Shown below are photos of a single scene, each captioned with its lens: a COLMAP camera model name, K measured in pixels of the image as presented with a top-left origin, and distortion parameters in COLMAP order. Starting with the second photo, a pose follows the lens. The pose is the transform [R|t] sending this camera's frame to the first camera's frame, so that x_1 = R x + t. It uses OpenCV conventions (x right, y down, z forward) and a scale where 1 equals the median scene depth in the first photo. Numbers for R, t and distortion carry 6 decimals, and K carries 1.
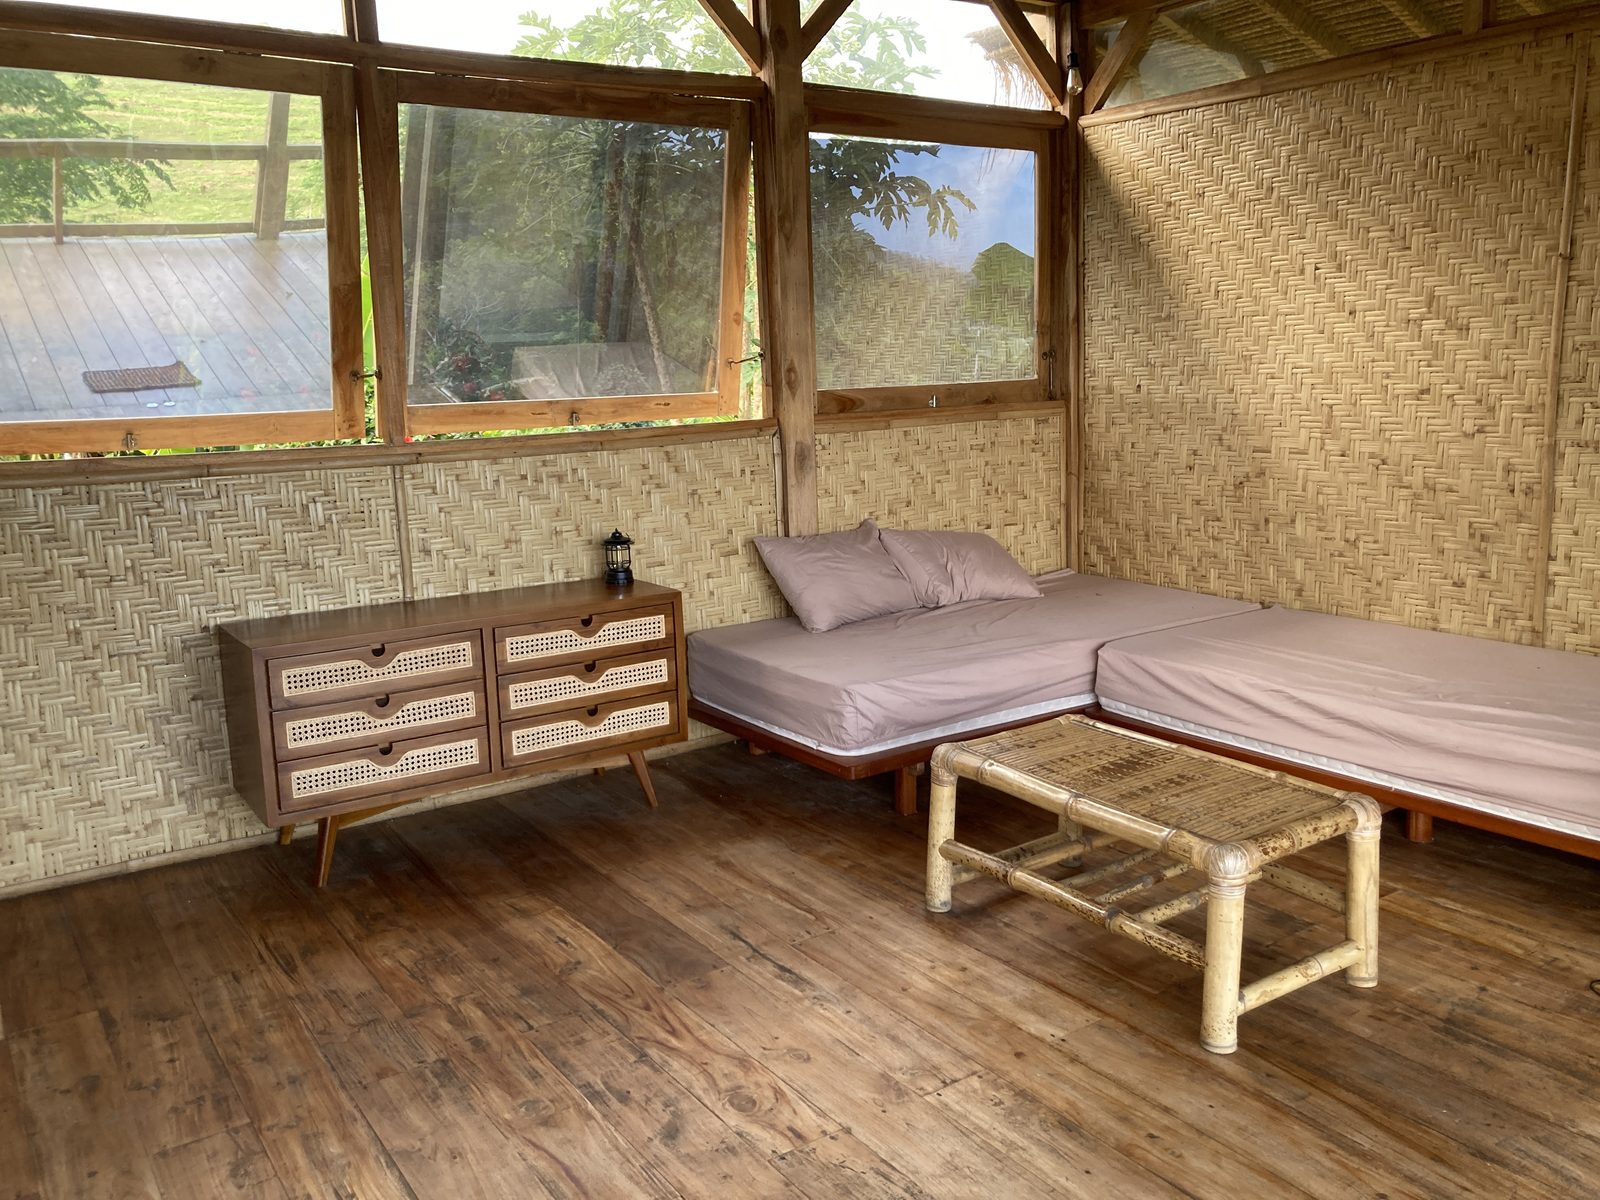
lens RADIAL K [[1314.6, 0, 800.4], [0, 1314.6, 598.2], [0, 0, 1]] dist [-0.013144, -0.006011]
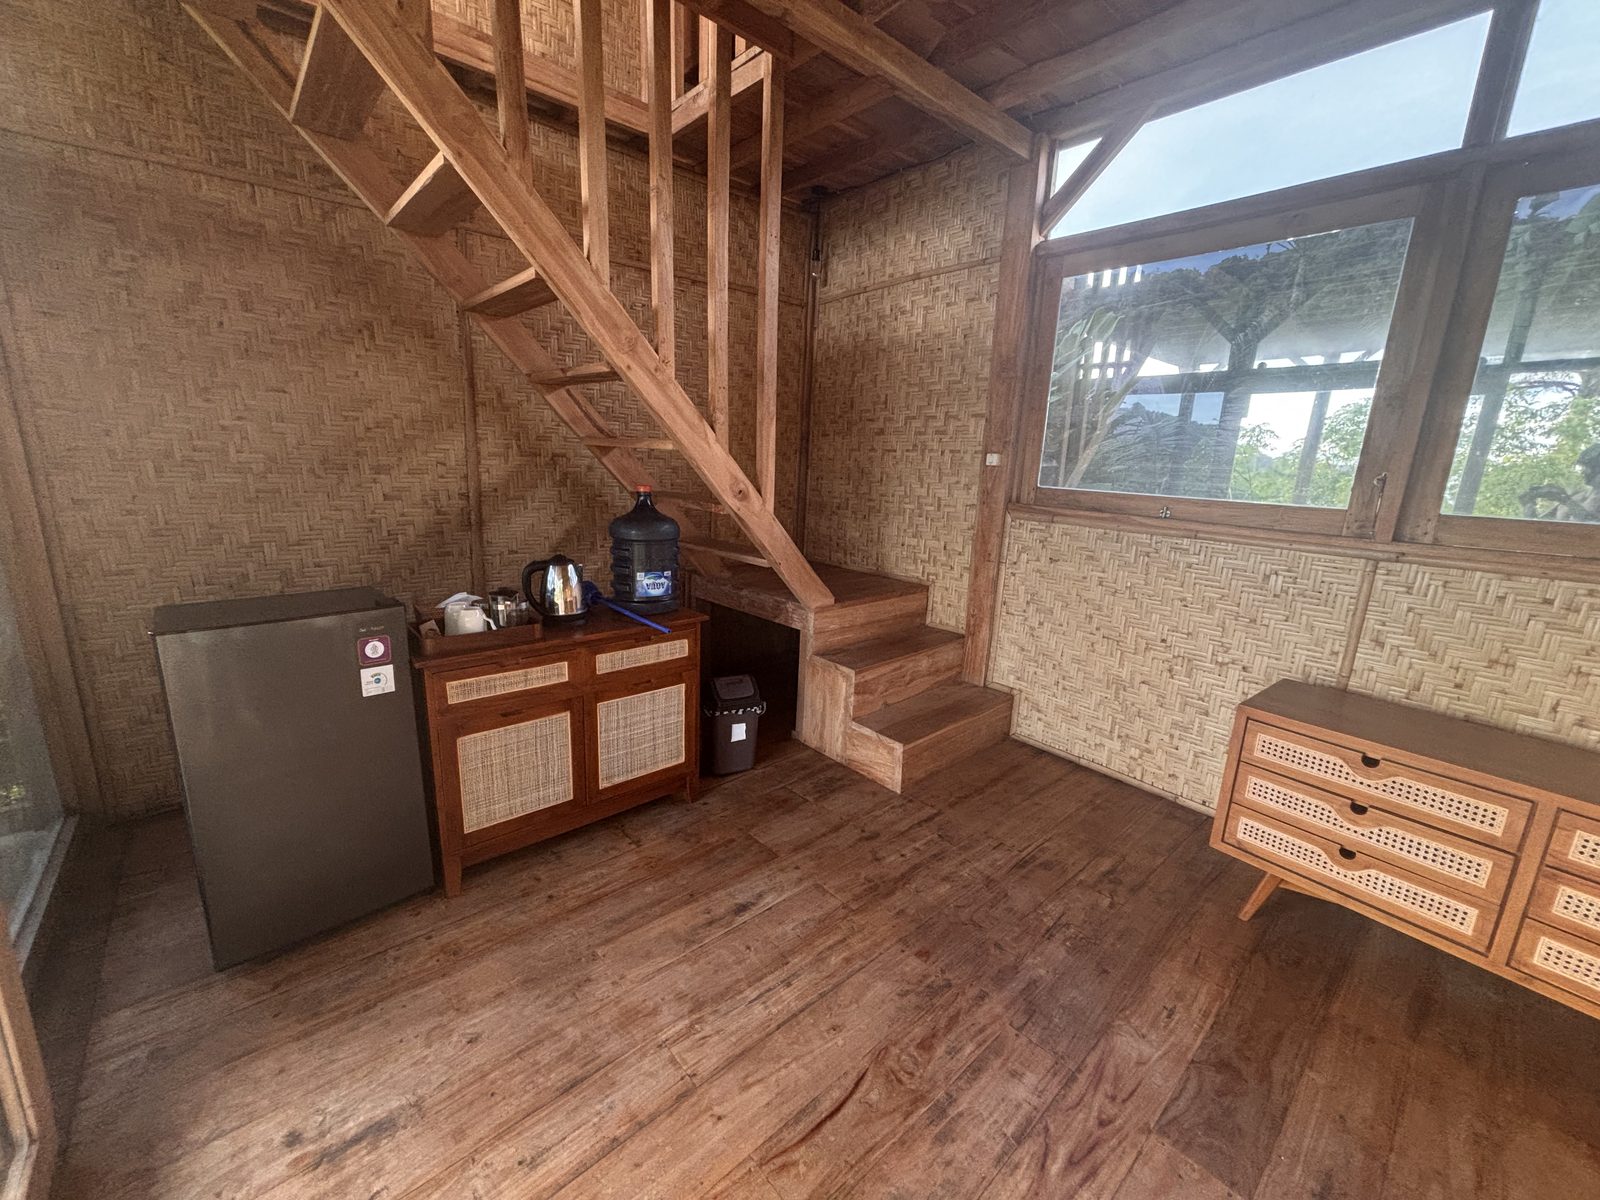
lens RADIAL K [[645.0, 0, 800.1], [0, 645.0, 598.2], [0, 0, 1]] dist [0.002880, 0.000408]
pose [[0.130229, 0.249109, -0.959680, 0.163581], [-0.216875, 0.951640, 0.217593, -0.087395], [0.967474, 0.179794, 0.177957, 0.461707]]
